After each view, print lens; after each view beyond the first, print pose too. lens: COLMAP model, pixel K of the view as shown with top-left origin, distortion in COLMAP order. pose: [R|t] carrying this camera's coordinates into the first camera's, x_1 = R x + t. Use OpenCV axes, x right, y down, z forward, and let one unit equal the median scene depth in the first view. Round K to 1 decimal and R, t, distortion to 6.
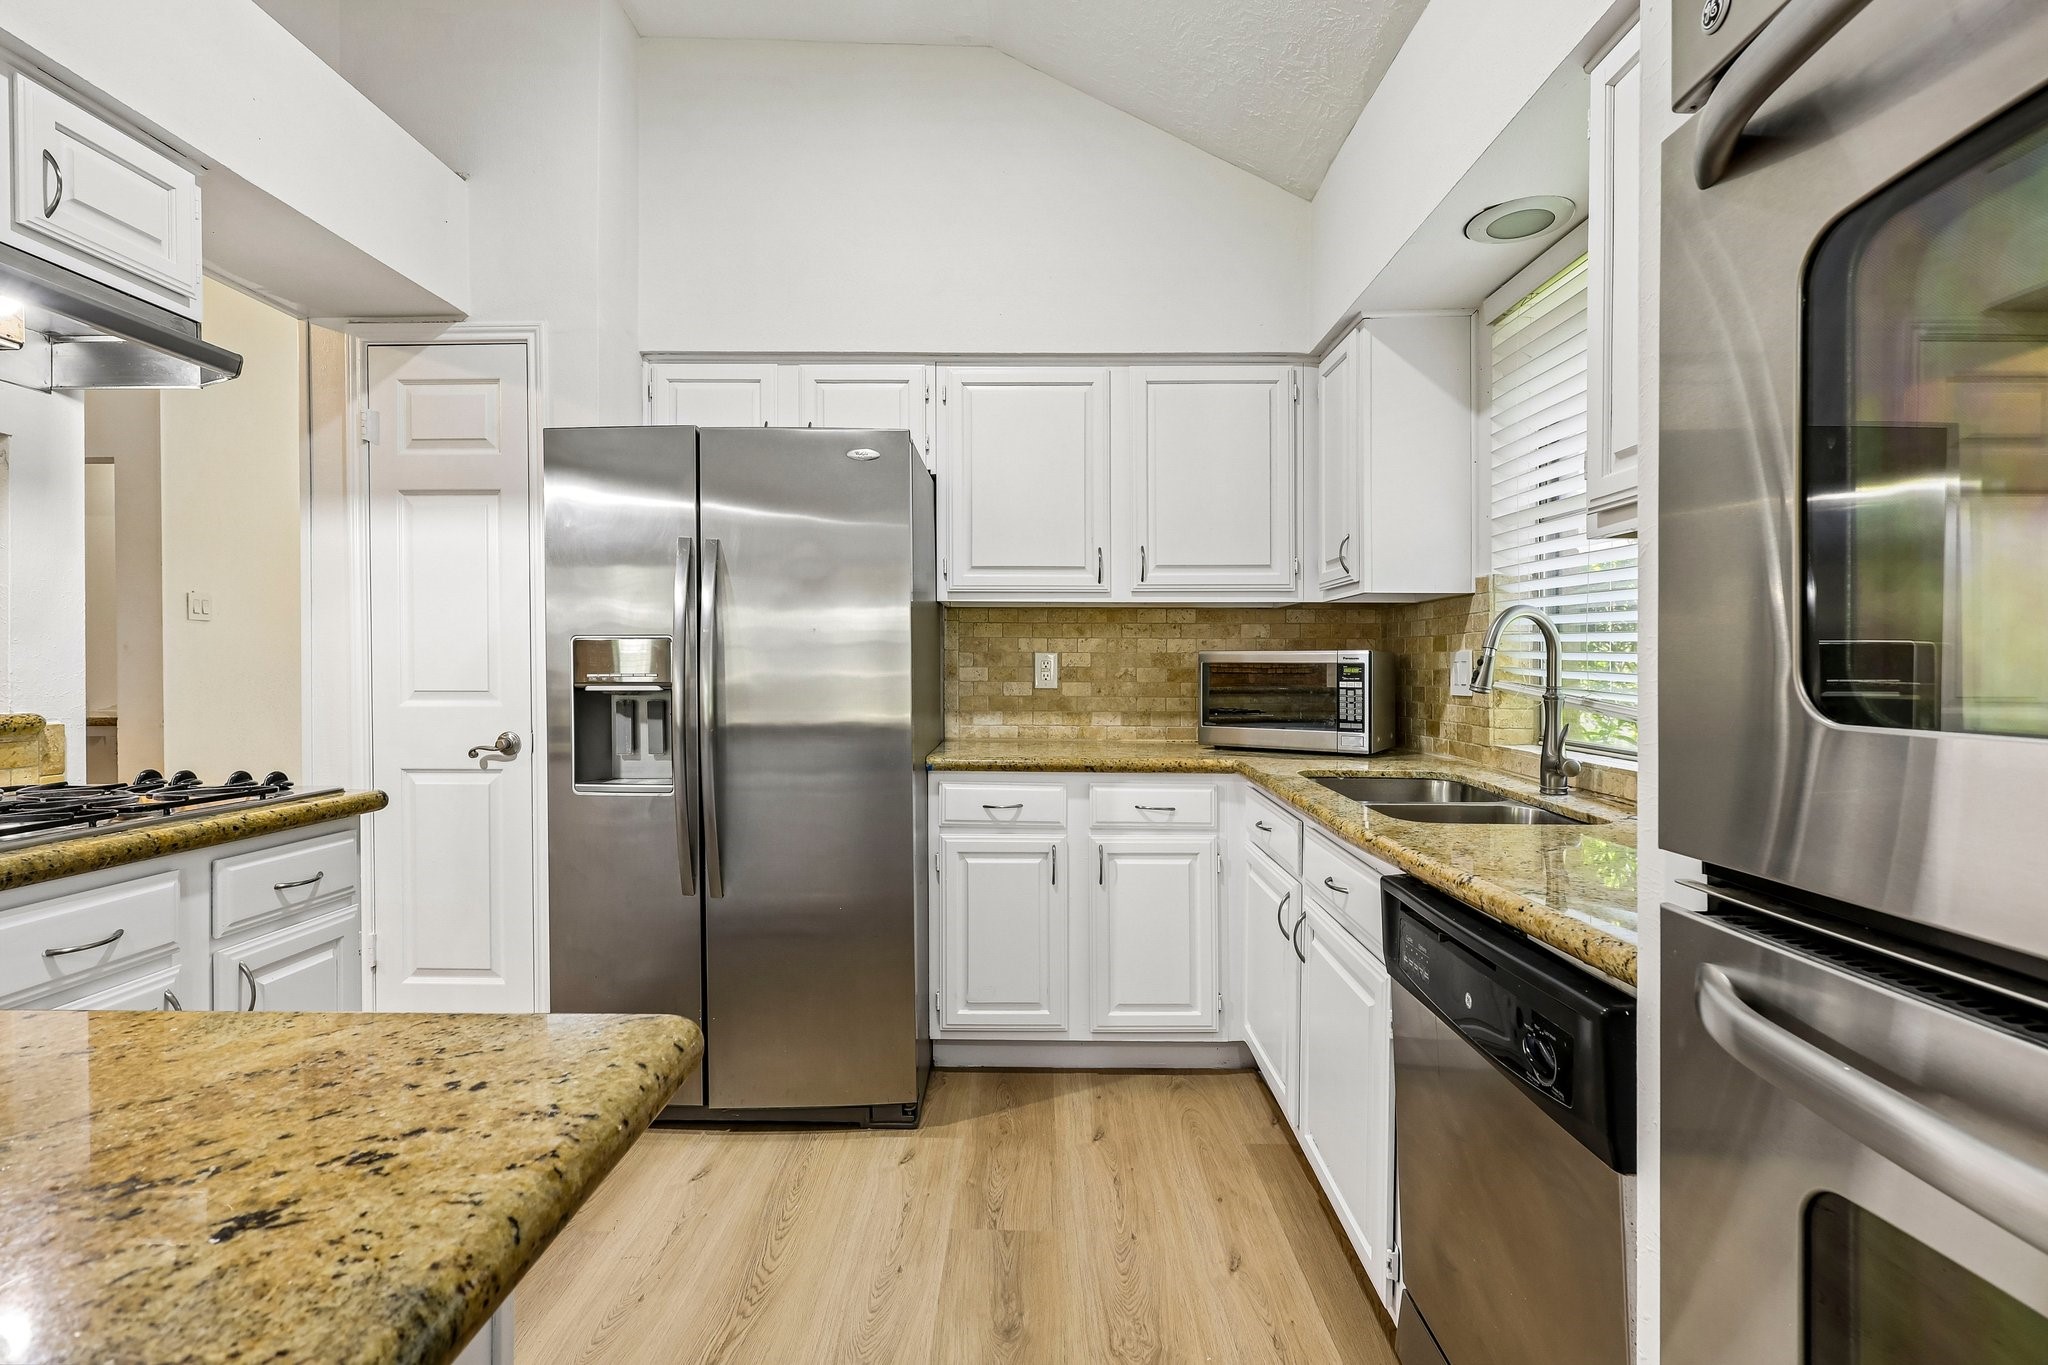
lens RADIAL K [[934.7, 0, 1023.4], [0, 934.7, 671.0], [0, 0, 1]] dist [-0.017511, -0.000001]
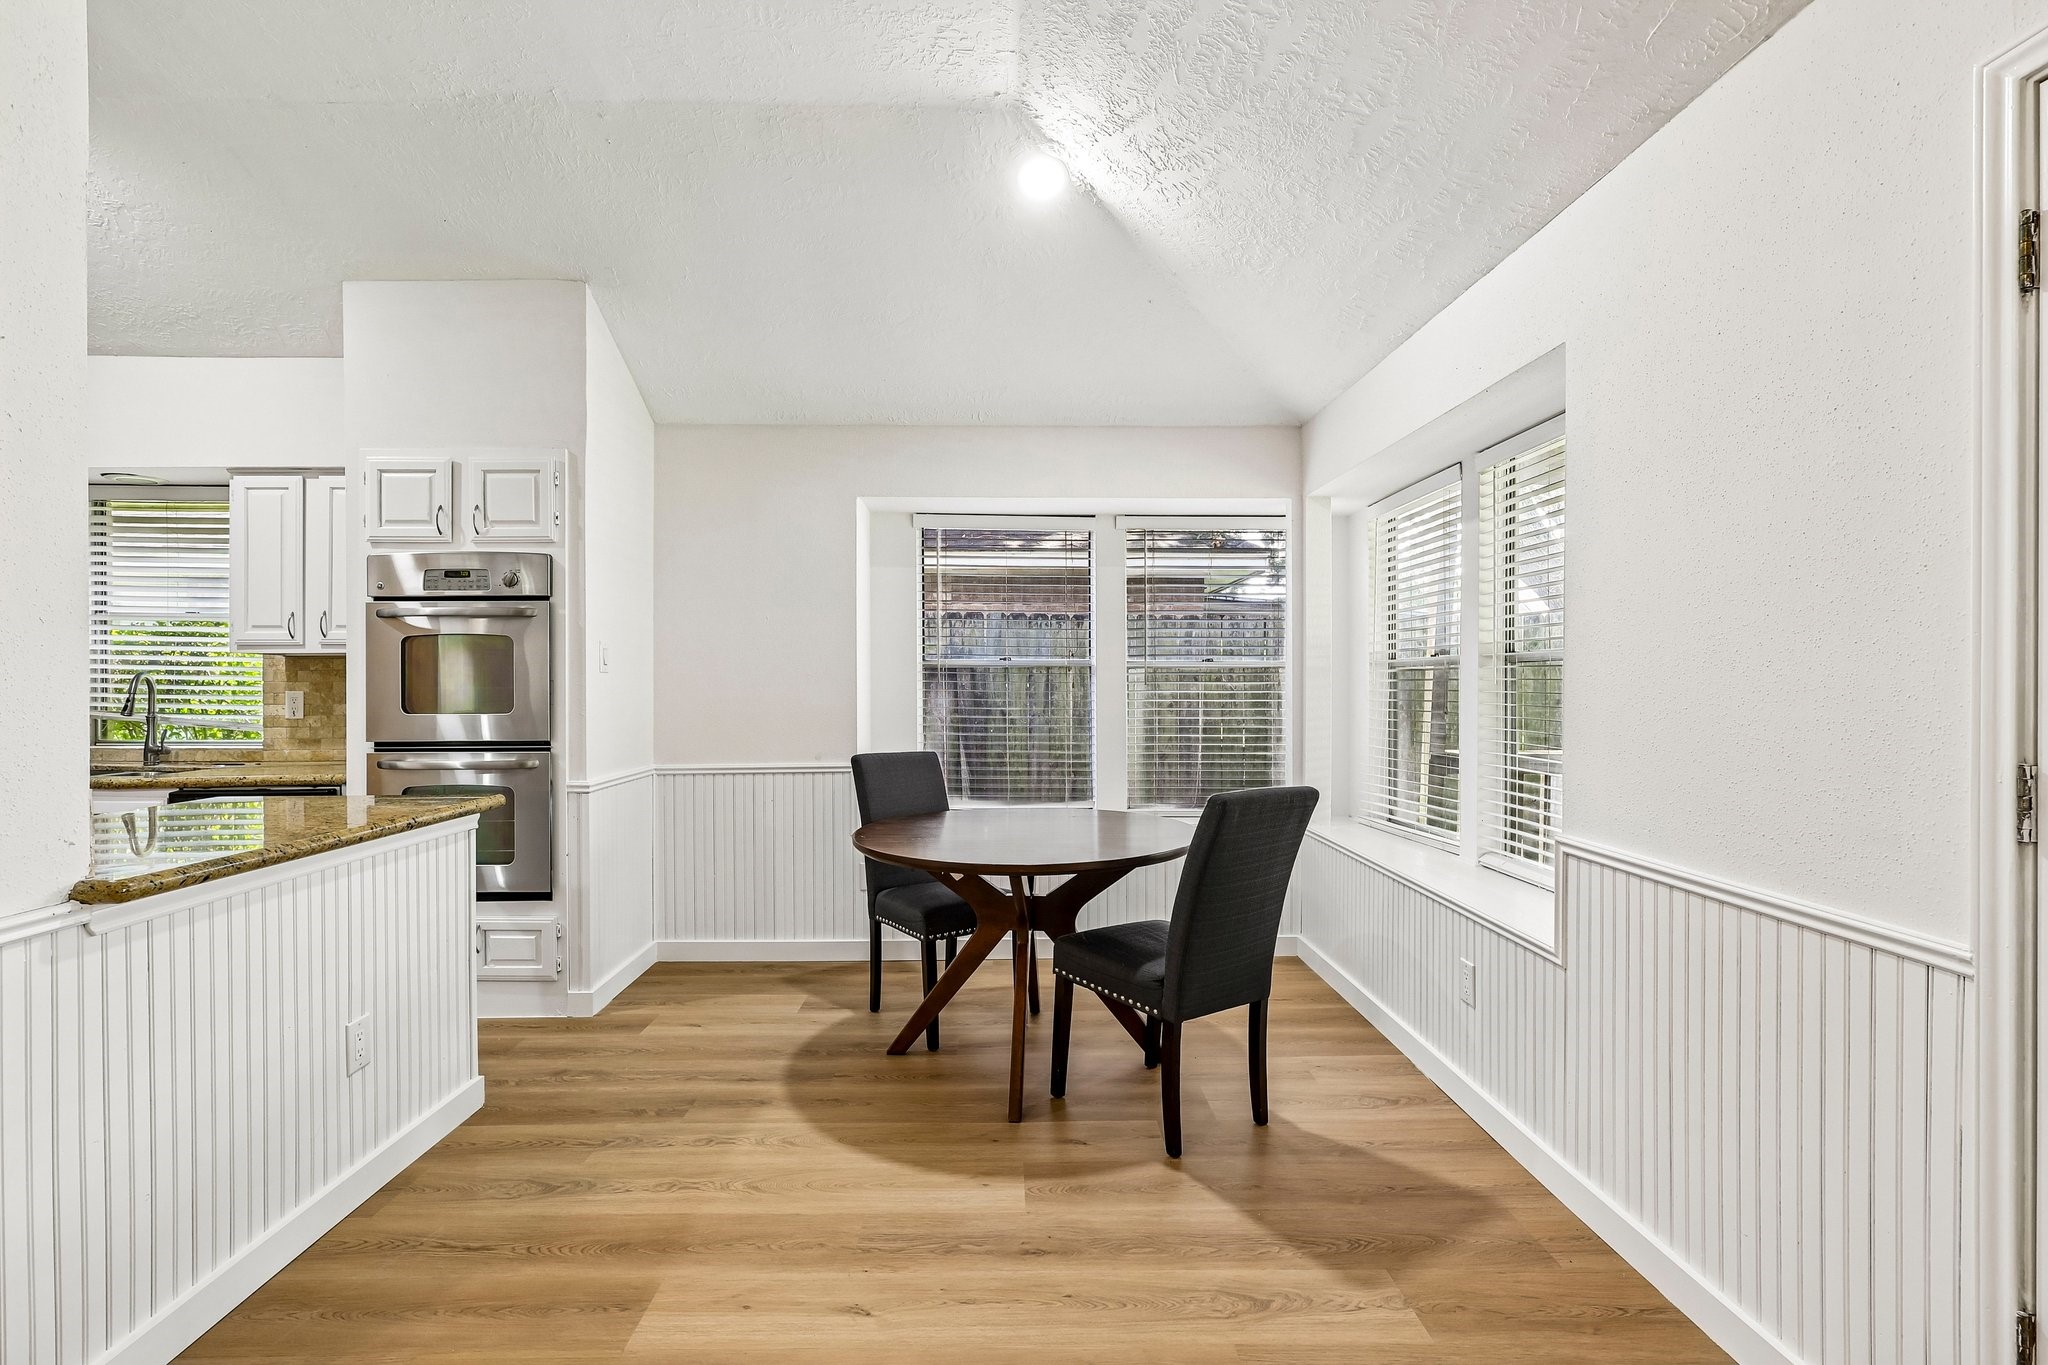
lens RADIAL K [[934.7, 0, 1024.8], [0, 934.7, 672.9], [0, 0, 1]] dist [-0.017511, -0.000001]
pose [[-0.039681, -0.005593, 0.999197, -1.472343], [0.012036, 0.999909, 0.006075, -0.055257], [-0.999140, 0.012267, -0.039610, -0.785763]]
